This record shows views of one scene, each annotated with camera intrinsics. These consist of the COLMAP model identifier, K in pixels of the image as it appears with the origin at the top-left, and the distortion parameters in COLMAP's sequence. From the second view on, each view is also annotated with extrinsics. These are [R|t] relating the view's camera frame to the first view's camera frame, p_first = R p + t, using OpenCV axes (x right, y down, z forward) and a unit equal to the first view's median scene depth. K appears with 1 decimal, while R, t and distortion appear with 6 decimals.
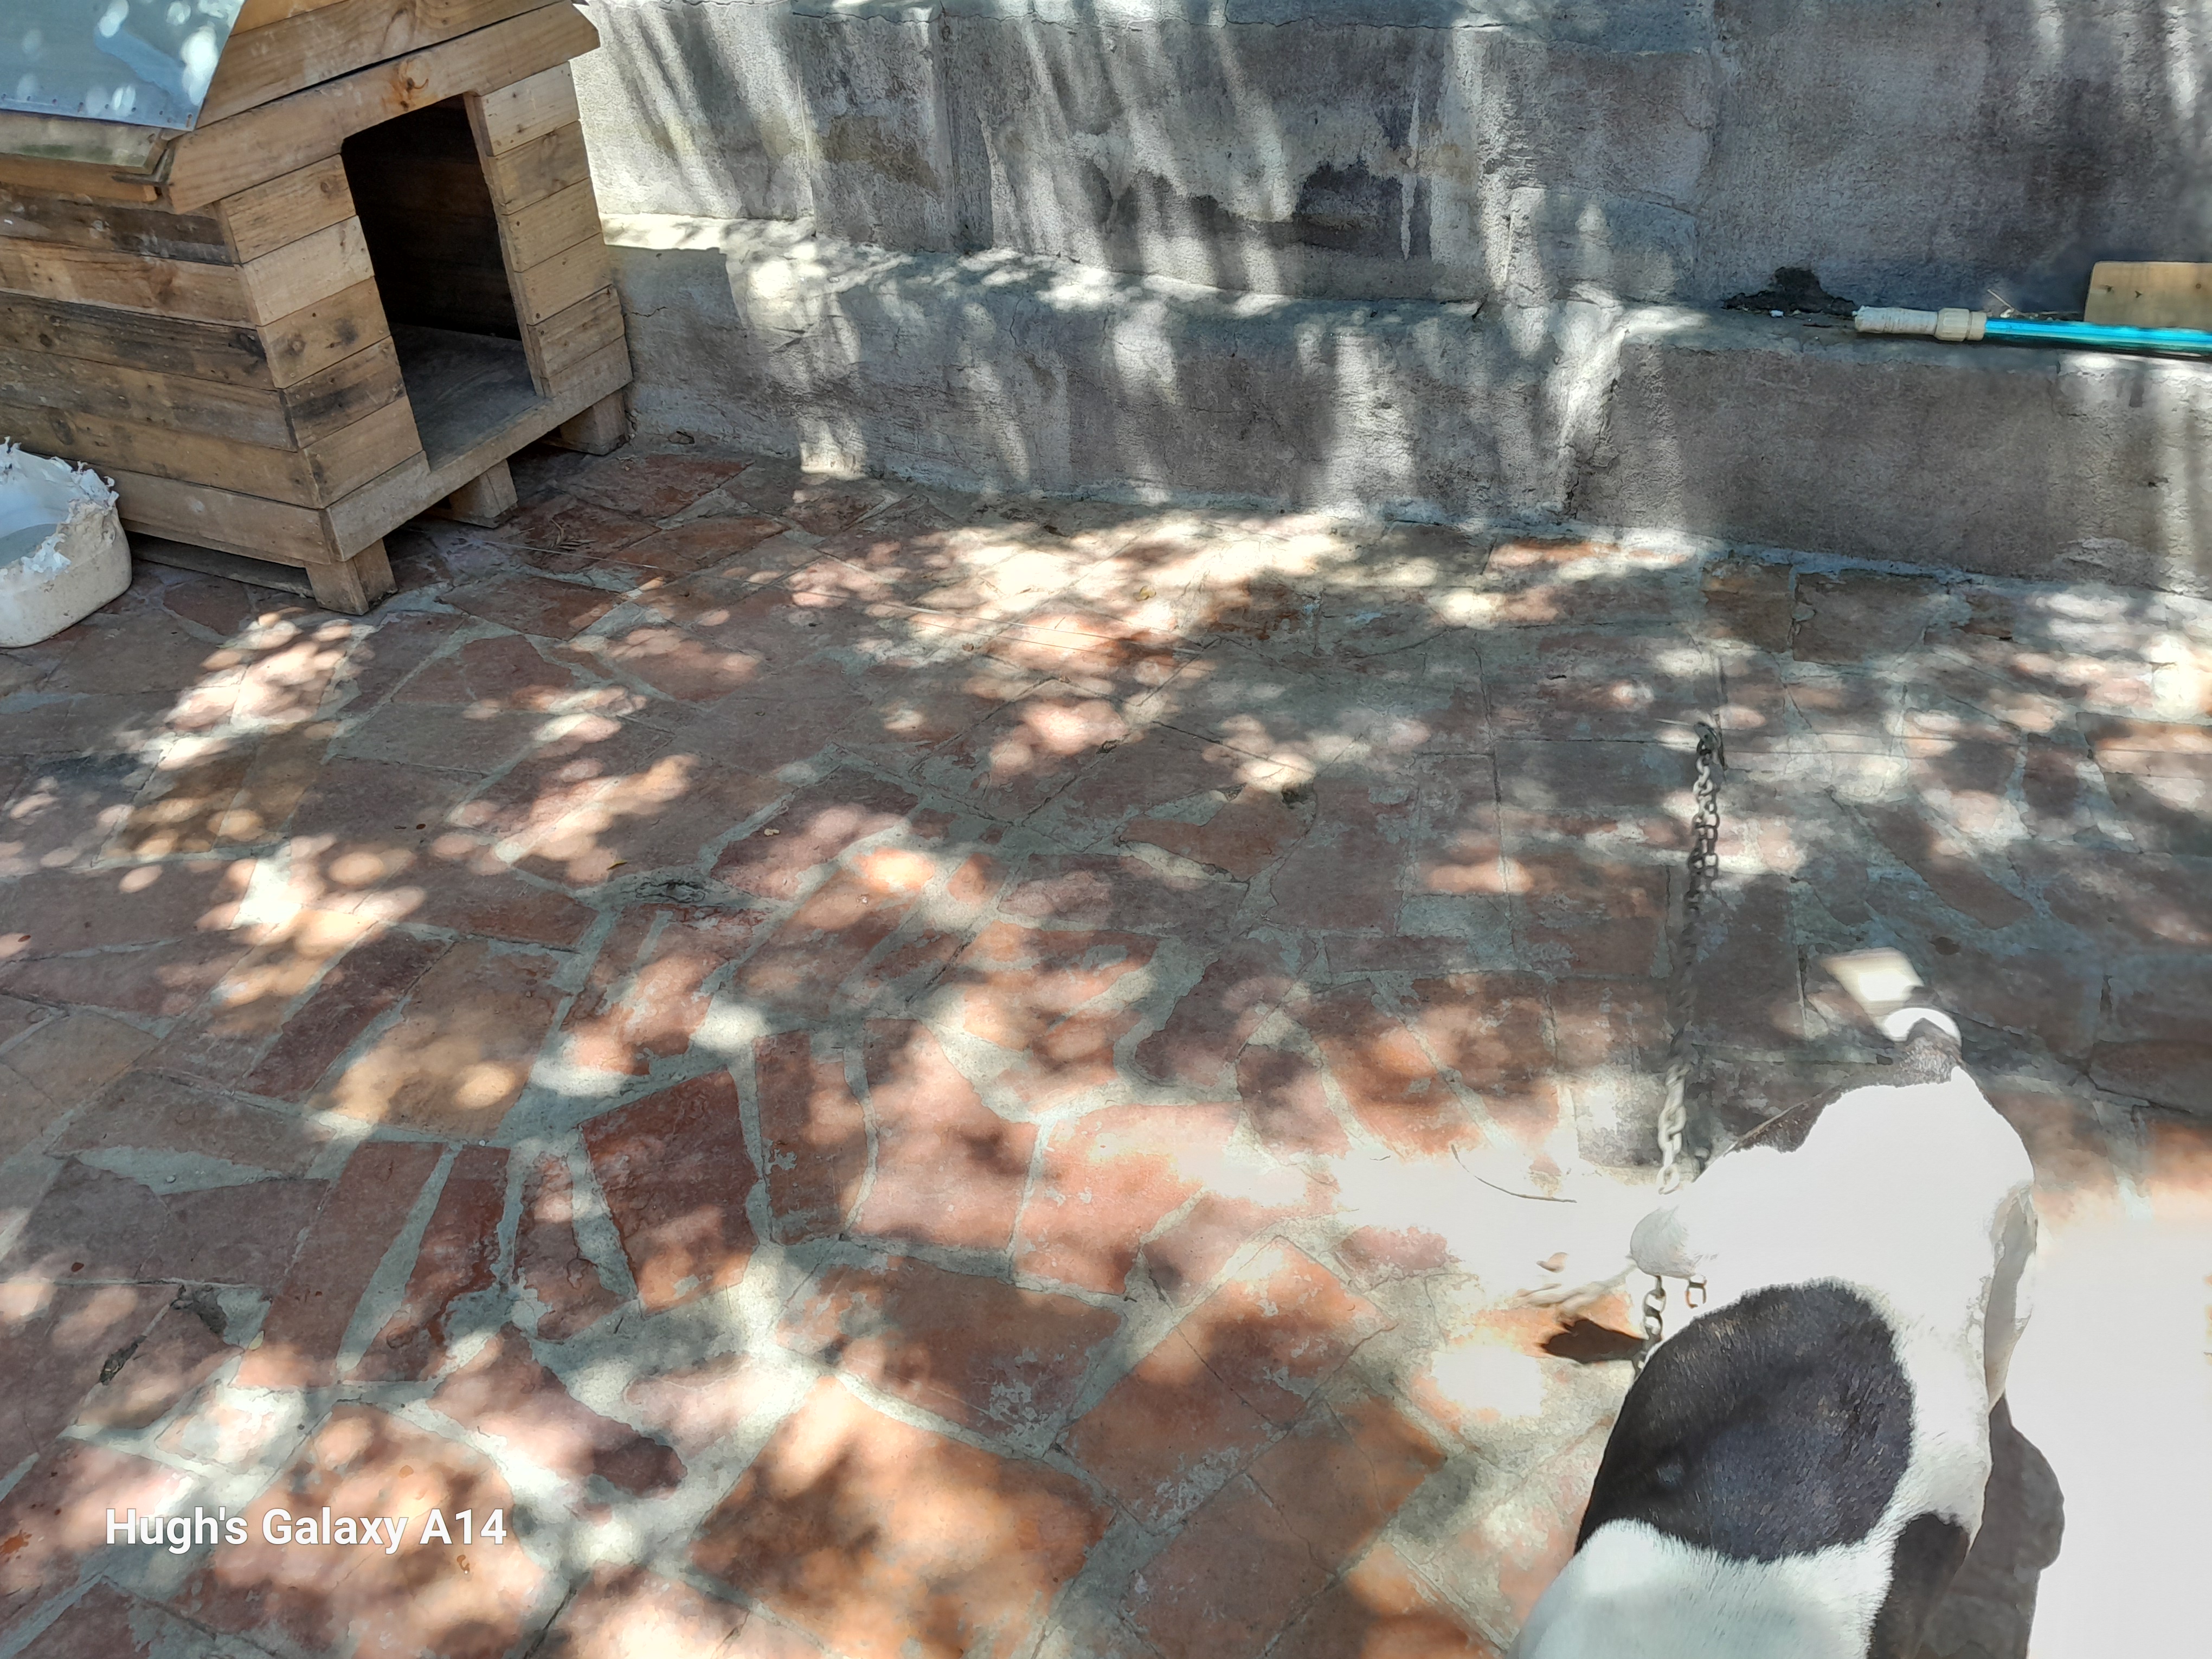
lens RADIAL K [[1721.1, 0, 1105.1], [0, 1721.1, 782.0], [0, 0, 1]] dist [0.116514, -0.237732]
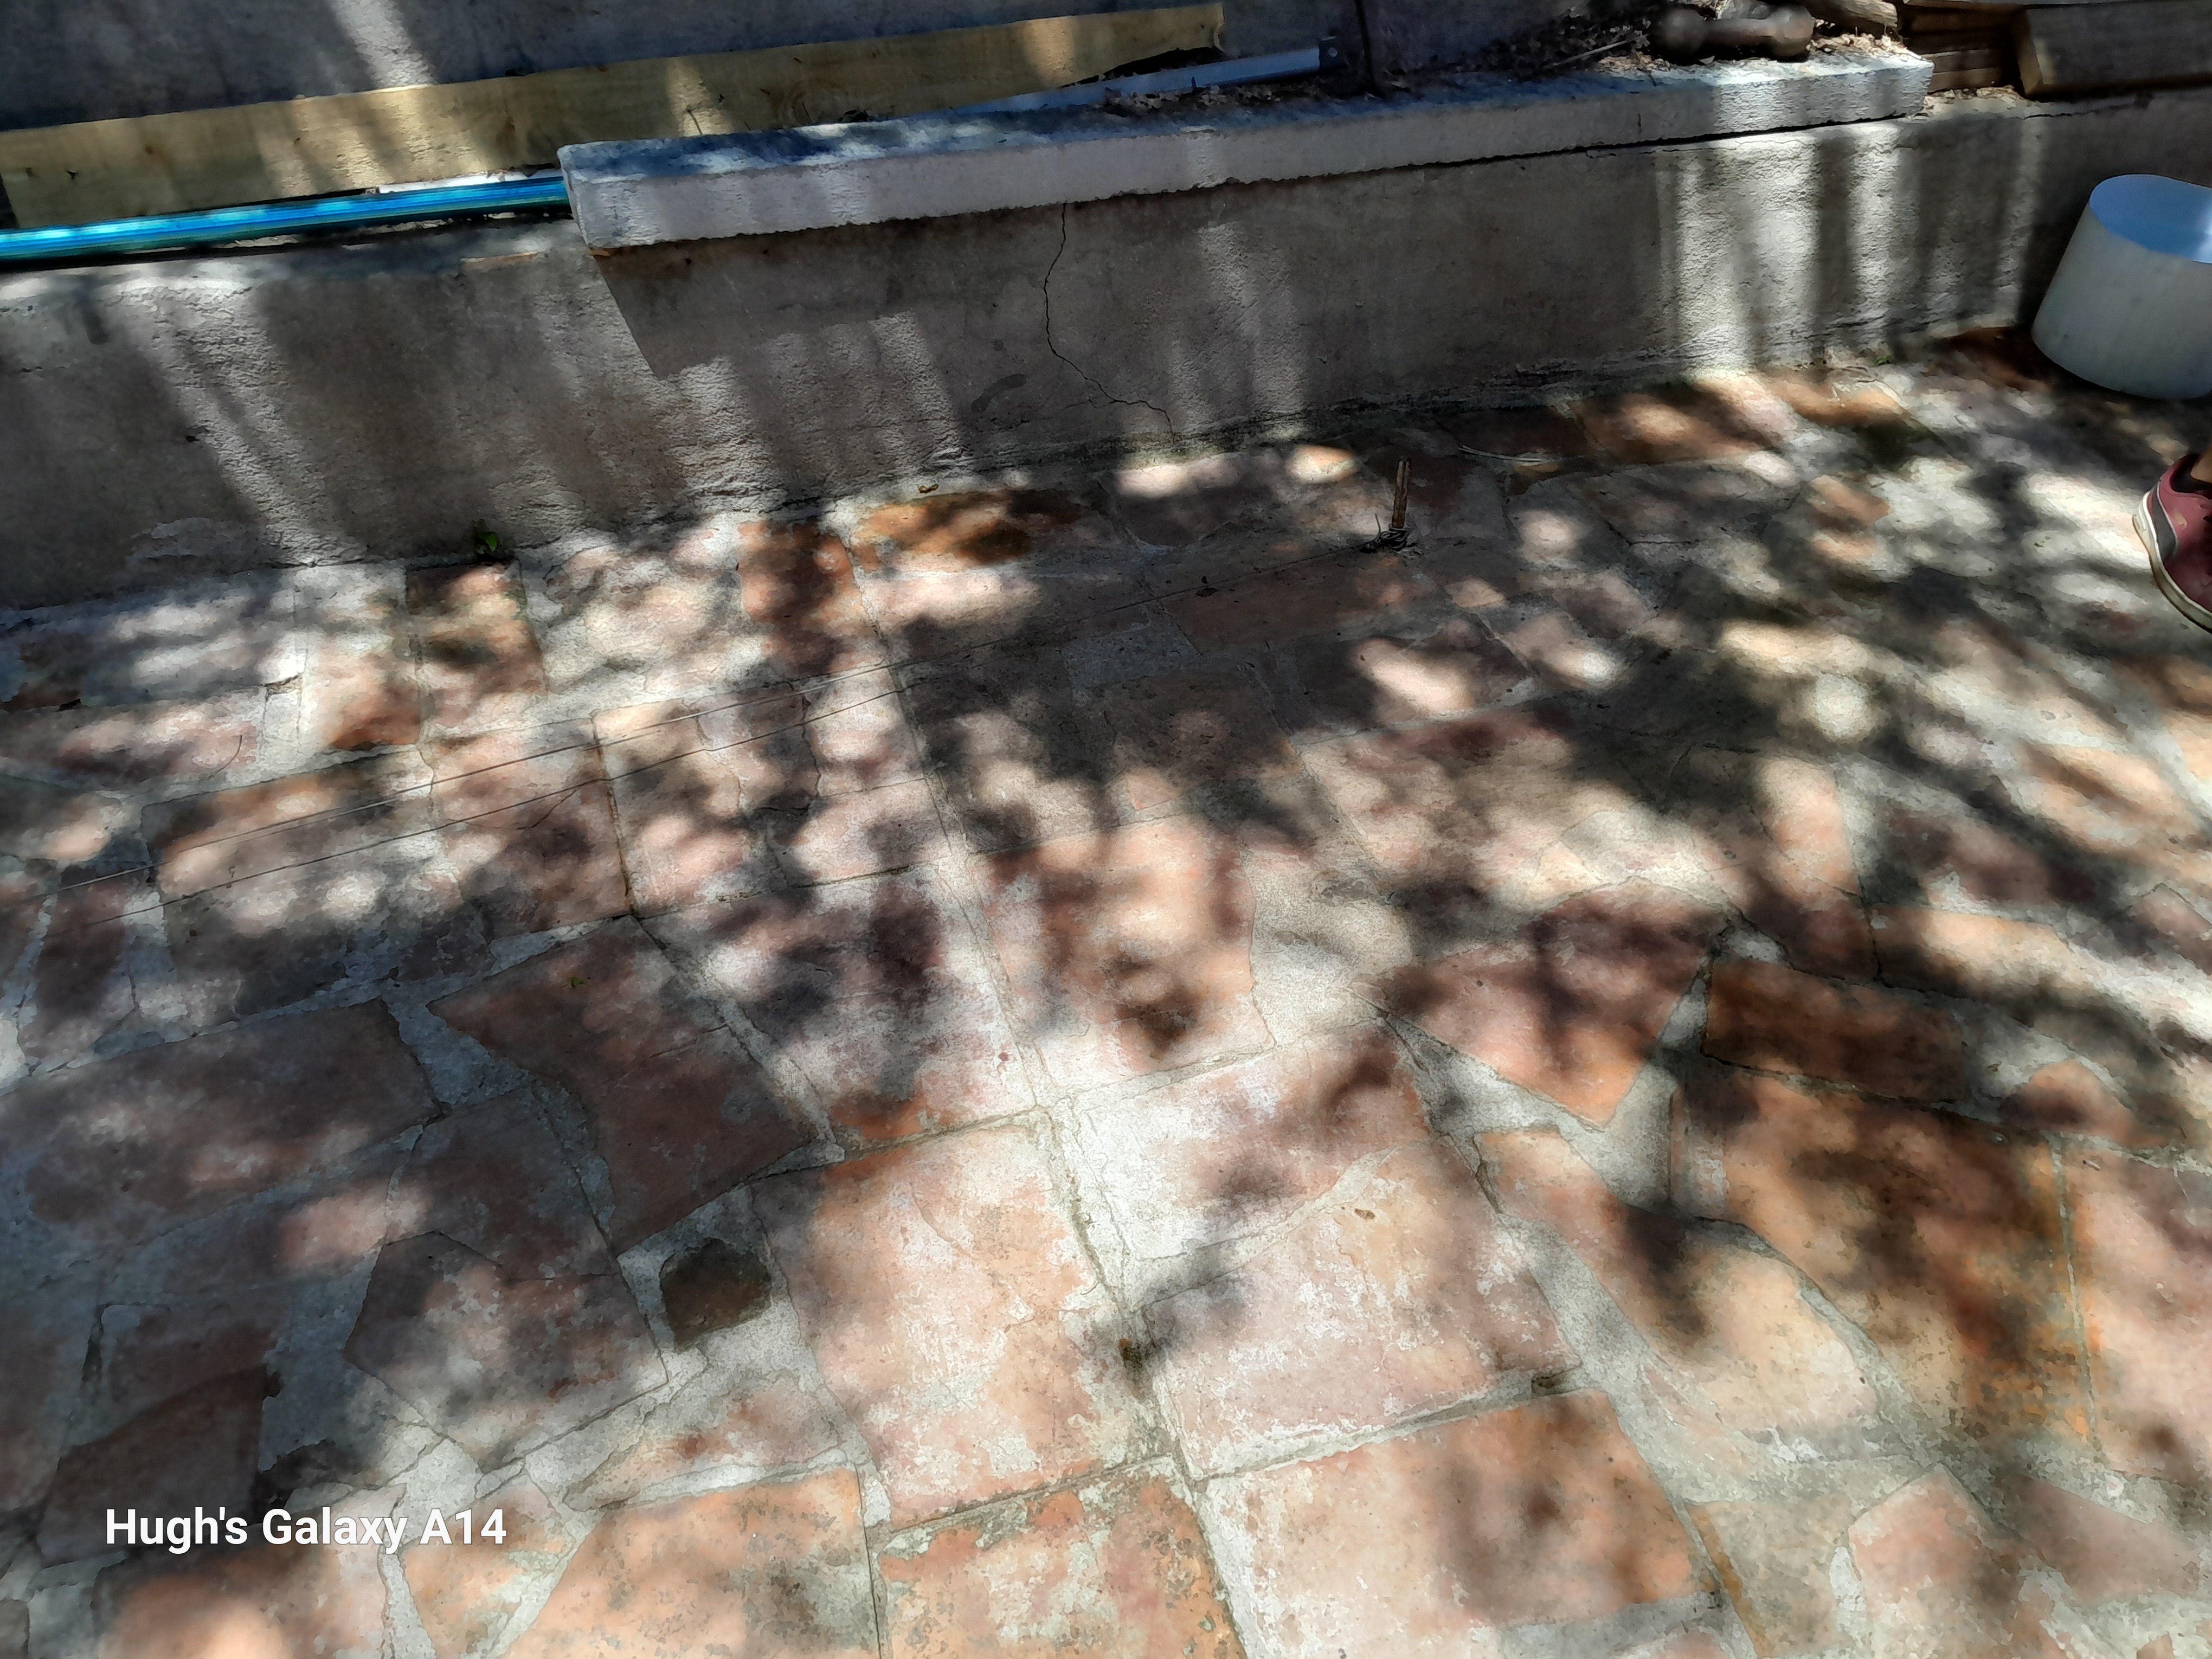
lens RADIAL K [[1721.1, 0, 1105.1], [0, 1721.1, 782.0], [0, 0, 1]] dist [0.116514, -0.237732]
pose [[0.765054, -0.348305, 0.541642, 0.451015], [0.291417, 0.937309, 0.191121, -0.066610], [-0.574254, 0.011625, 0.818594, 0.199585]]
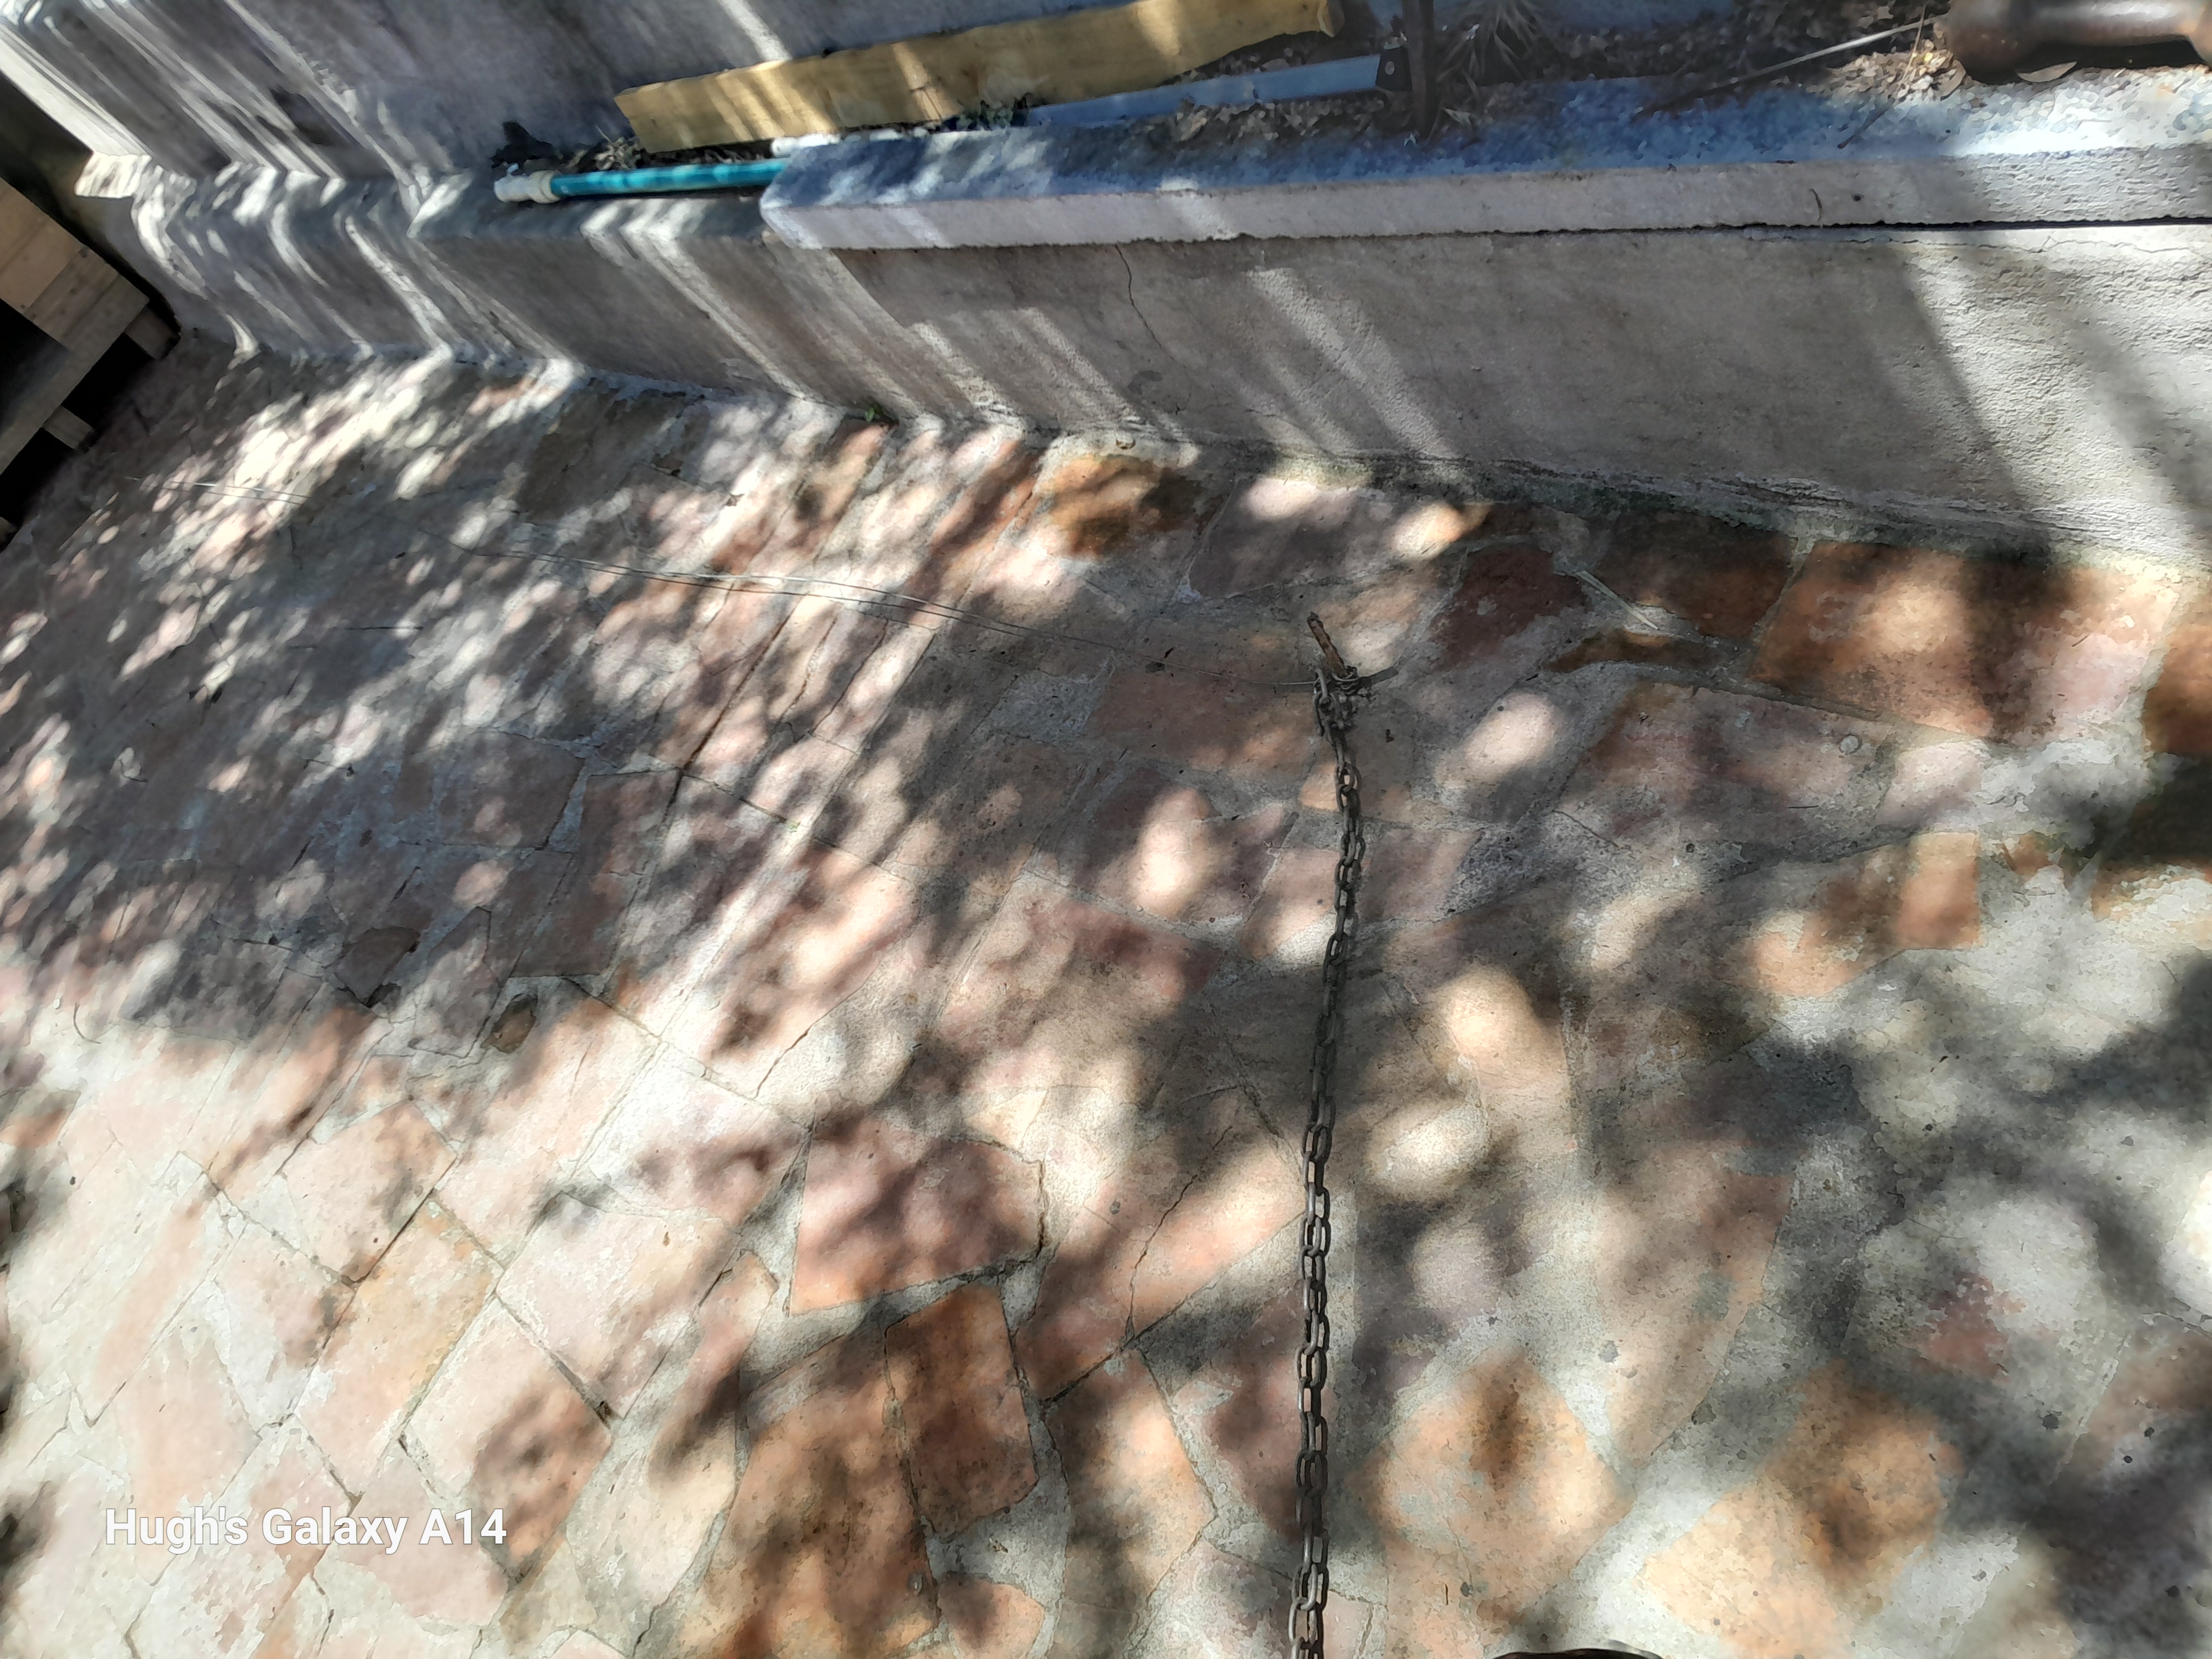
lens RADIAL K [[1721.1, 0, 1105.1], [0, 1721.1, 782.0], [0, 0, 1]] dist [0.116514, -0.237732]
pose [[0.862250, -0.046181, -0.504373, 1.325785], [0.236553, 0.917267, 0.320412, -0.192915], [0.447848, -0.395586, 0.801838, 0.154895]]
